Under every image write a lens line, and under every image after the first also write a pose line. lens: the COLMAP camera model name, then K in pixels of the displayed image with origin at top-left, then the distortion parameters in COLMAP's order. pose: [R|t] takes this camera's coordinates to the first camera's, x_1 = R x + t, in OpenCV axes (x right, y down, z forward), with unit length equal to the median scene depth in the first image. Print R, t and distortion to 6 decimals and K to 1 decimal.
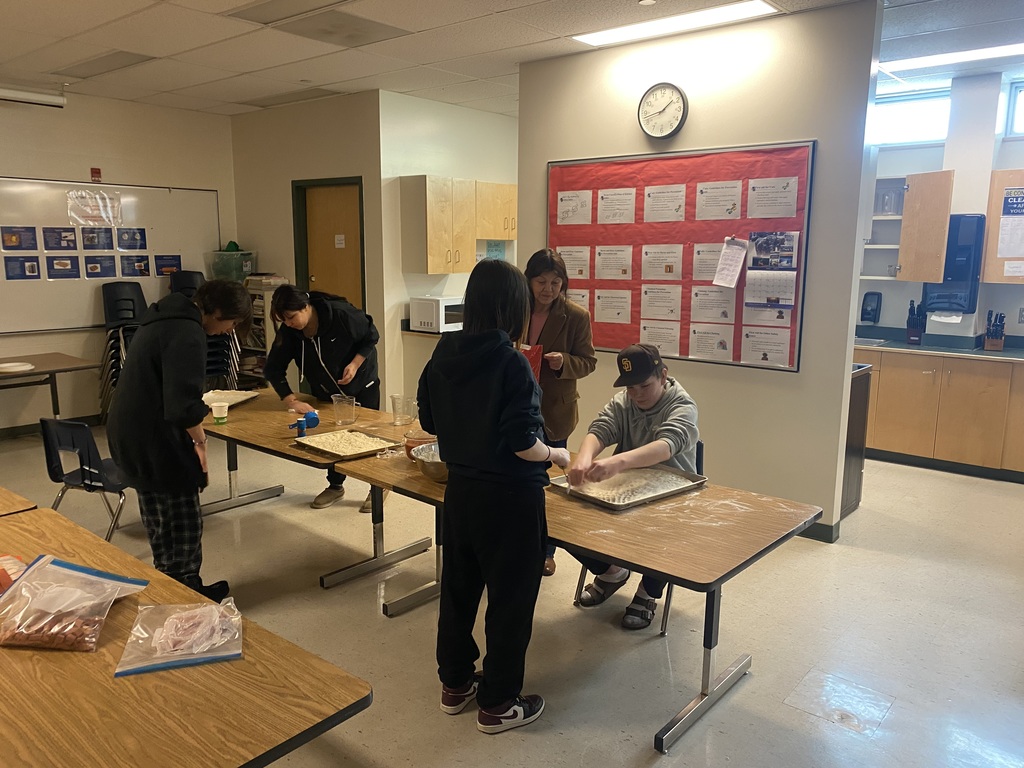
lens RADIAL K [[793.3, 0, 506.6], [0, 793.3, 391.5], [0, 0, 1]] dist [0.039474, -0.046813]
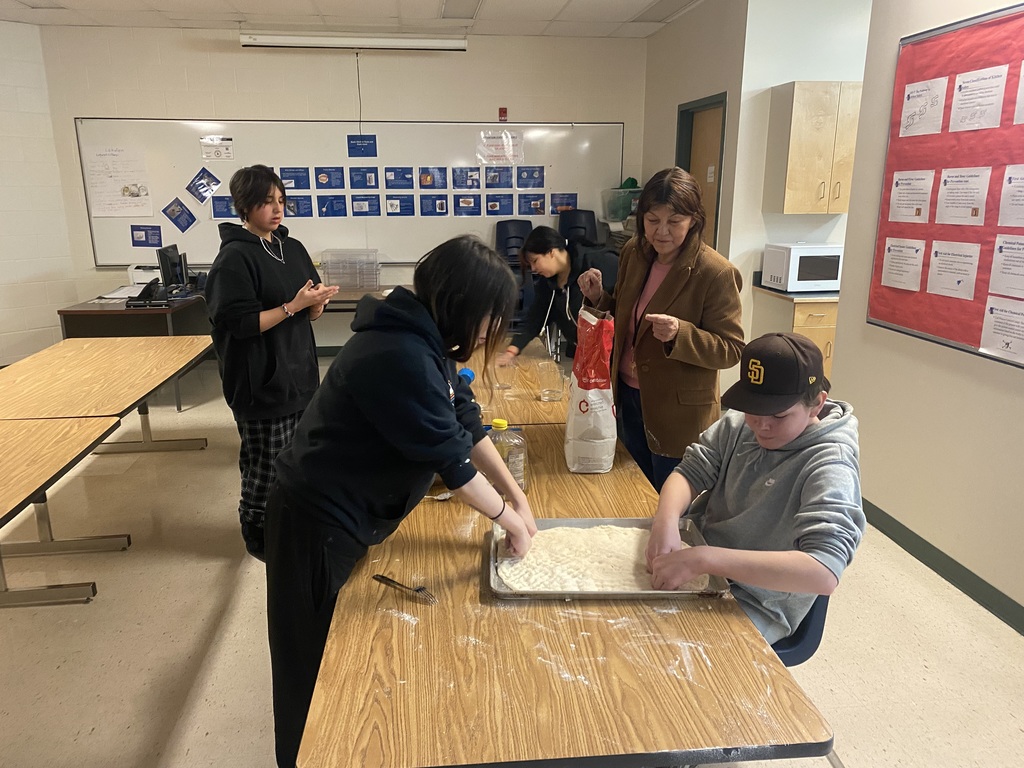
lens RADIAL K [[793.3, 0, 509.0], [0, 793.3, 390.3], [0, 0, 1]] dist [0.039474, -0.046813]
pose [[0.723212, 0.161449, -0.671490, 0.298063], [-0.116089, 0.986876, 0.112248, -0.042945], [0.680799, -0.003227, 0.732463, 0.303509]]
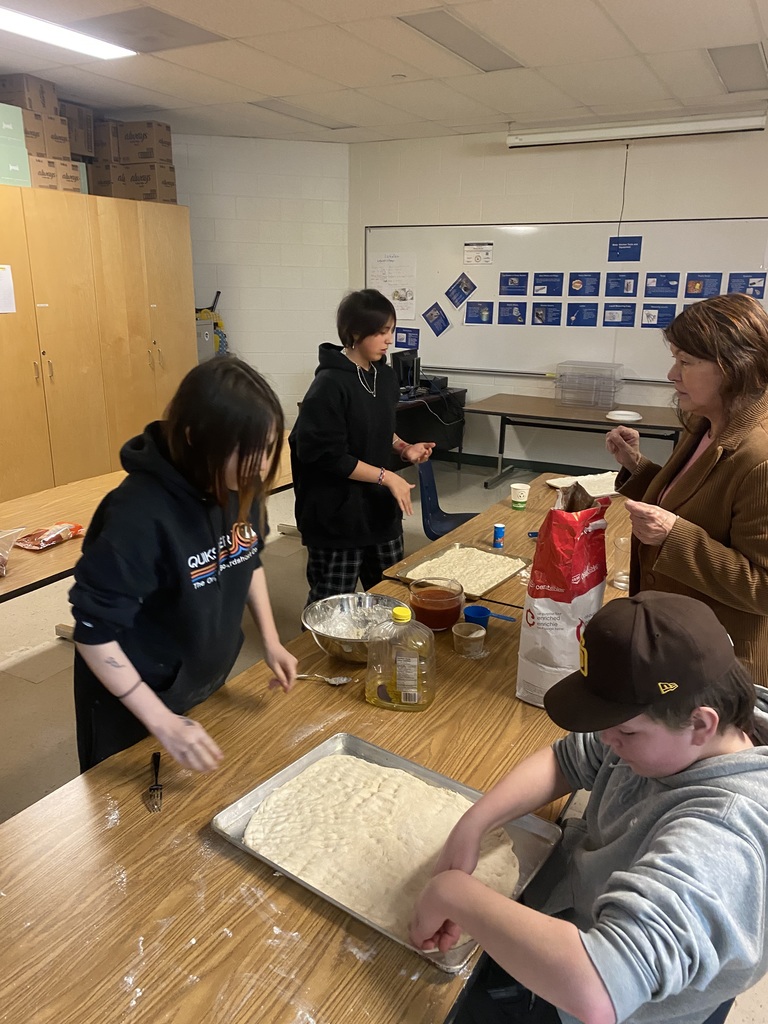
lens RADIAL K [[793.3, 0, 383.4], [0, 793.3, 505.4], [0, 0, 1]] dist [0.039474, -0.046813]
pose [[0.179952, 0.264045, -0.947575, 0.326549], [-0.186644, 0.954966, 0.230660, -0.102739], [0.965806, 0.135352, 0.221130, 0.527573]]
